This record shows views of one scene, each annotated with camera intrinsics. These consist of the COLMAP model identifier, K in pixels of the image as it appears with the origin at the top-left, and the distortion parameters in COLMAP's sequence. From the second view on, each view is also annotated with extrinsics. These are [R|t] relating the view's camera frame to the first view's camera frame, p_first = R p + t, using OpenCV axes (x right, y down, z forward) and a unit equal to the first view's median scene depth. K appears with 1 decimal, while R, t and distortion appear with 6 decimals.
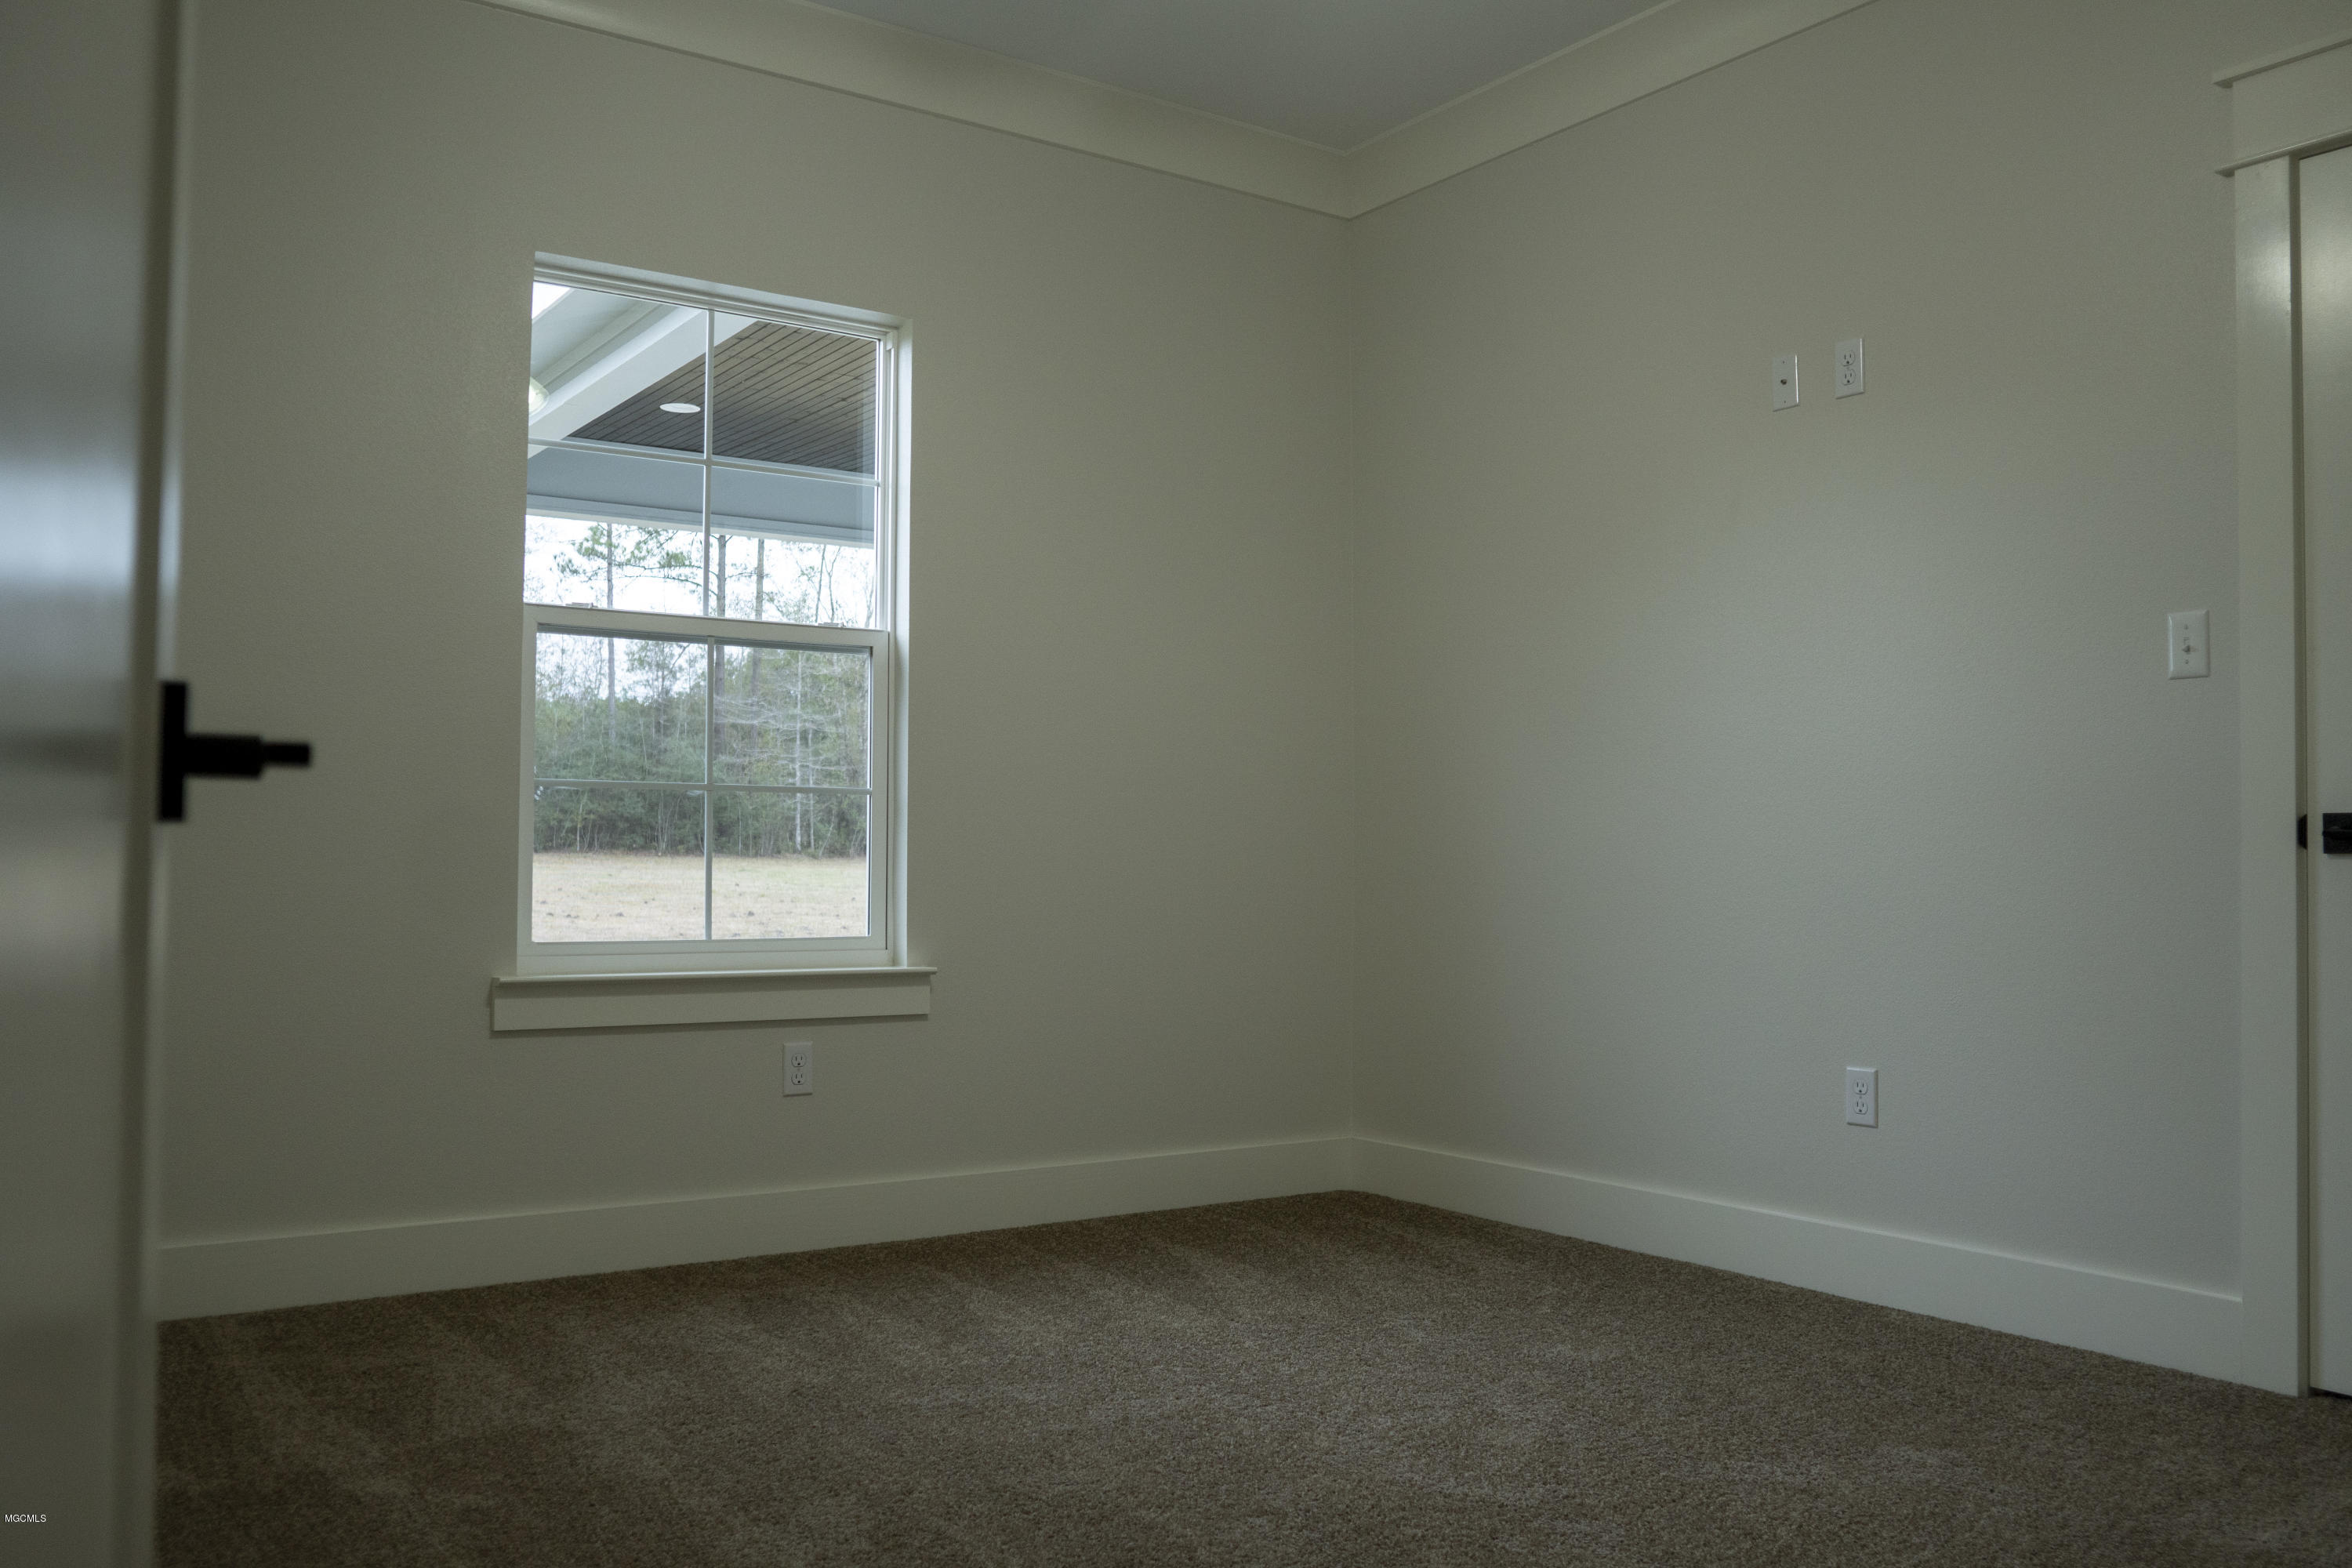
lens RADIAL K [[1915.6, 0, 1162.9], [0, 1915.6, 771.6], [0, 0, 1]] dist [-0.107104, 0.091494]
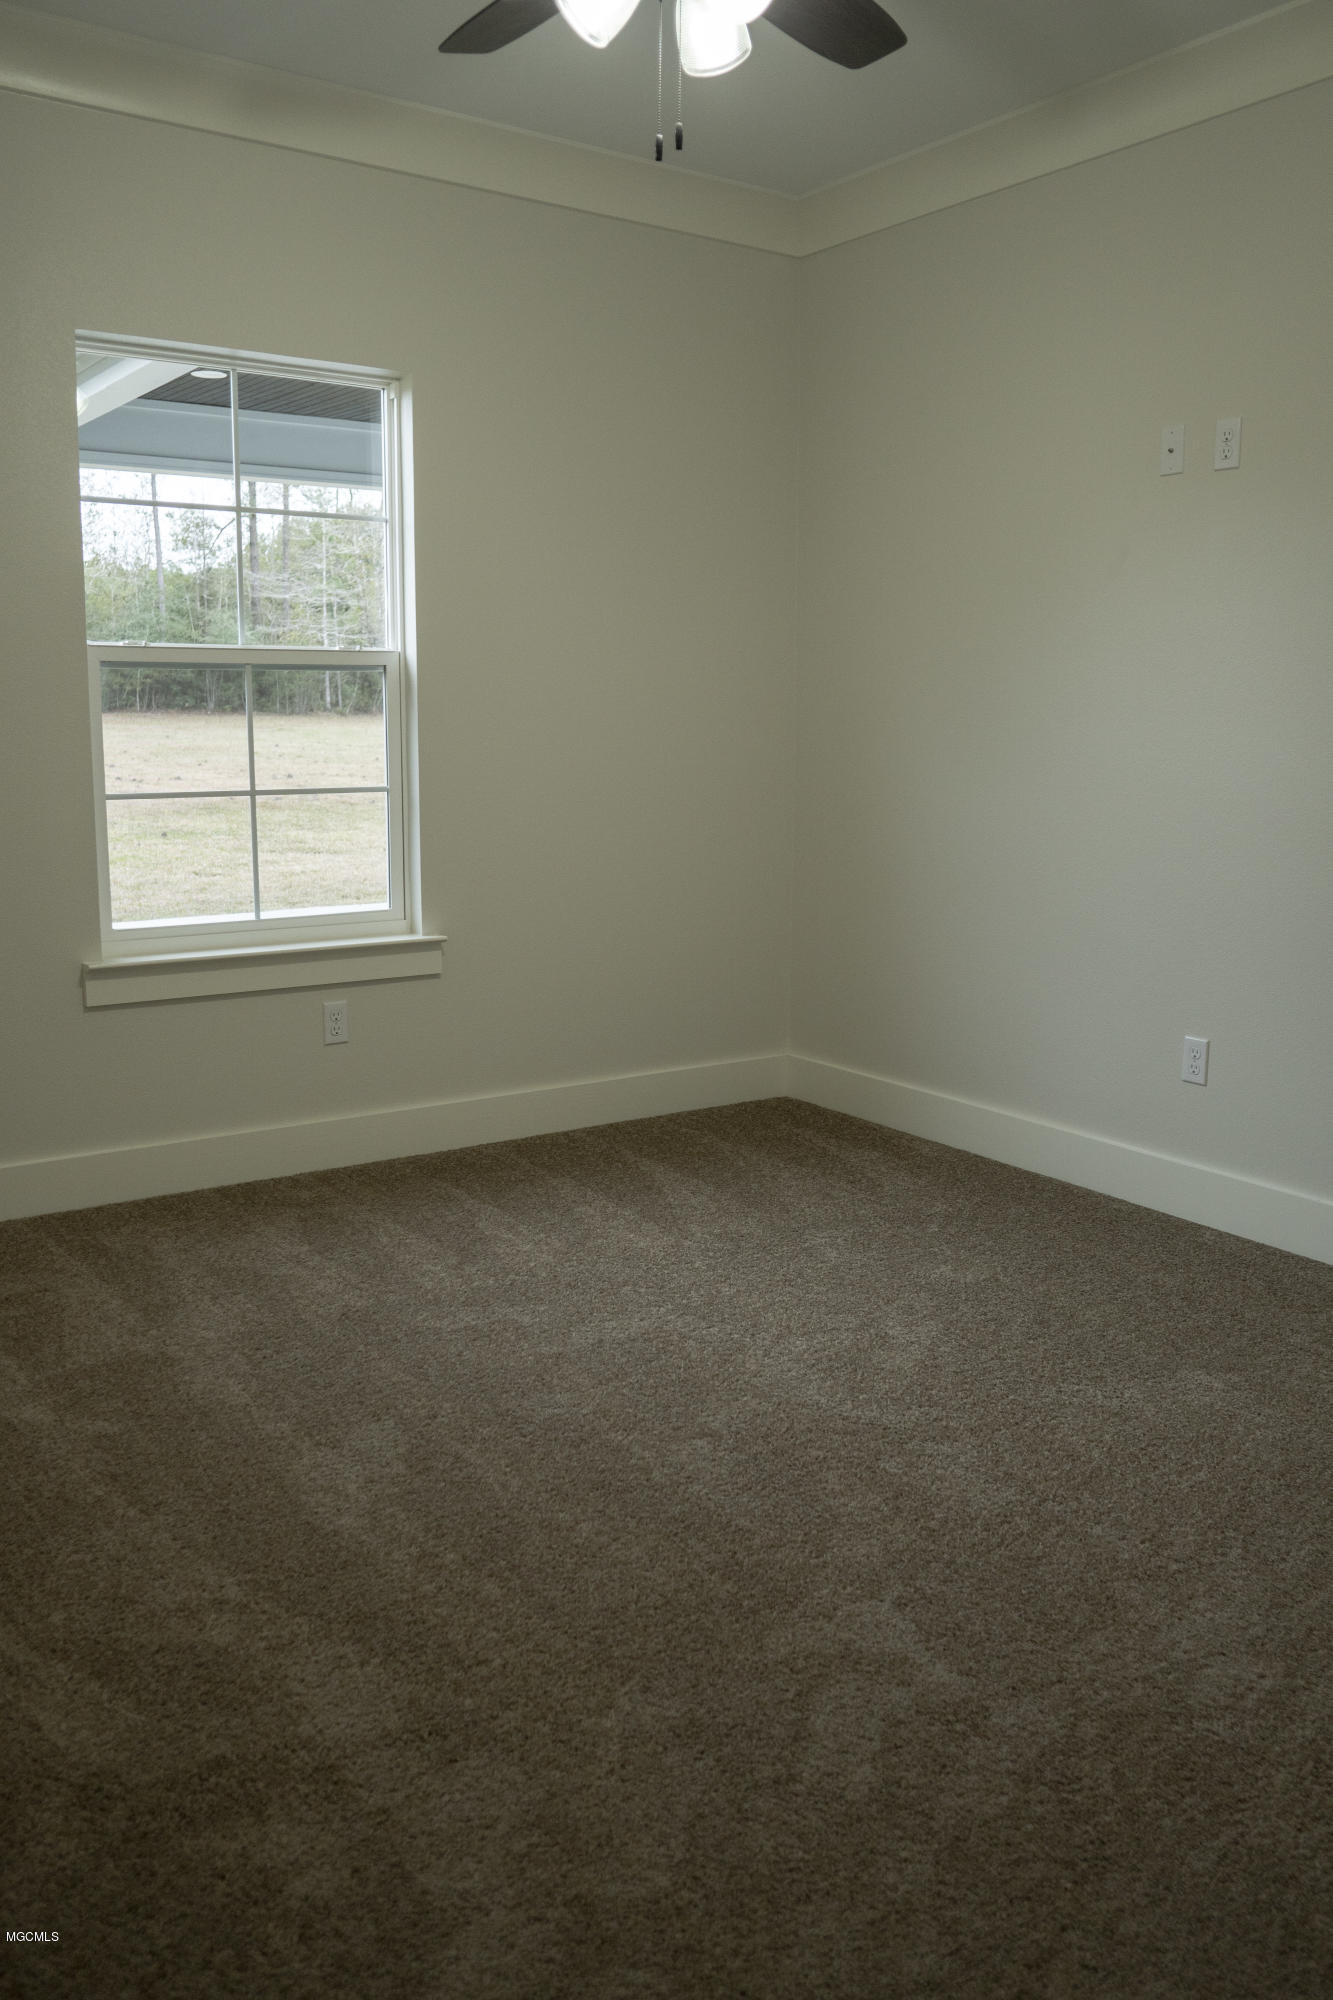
lens RADIAL K [[1628.9, 0, 654.7], [0, 1628.9, 995.7], [0, 0, 1]] dist [-0.107104, 0.091494]
pose [[0.999972, -0.001181, 0.007439, 0.007172], [-0.000473, 0.975841, 0.218481, -0.100994], [-0.007517, -0.218478, 0.975813, -0.021341]]
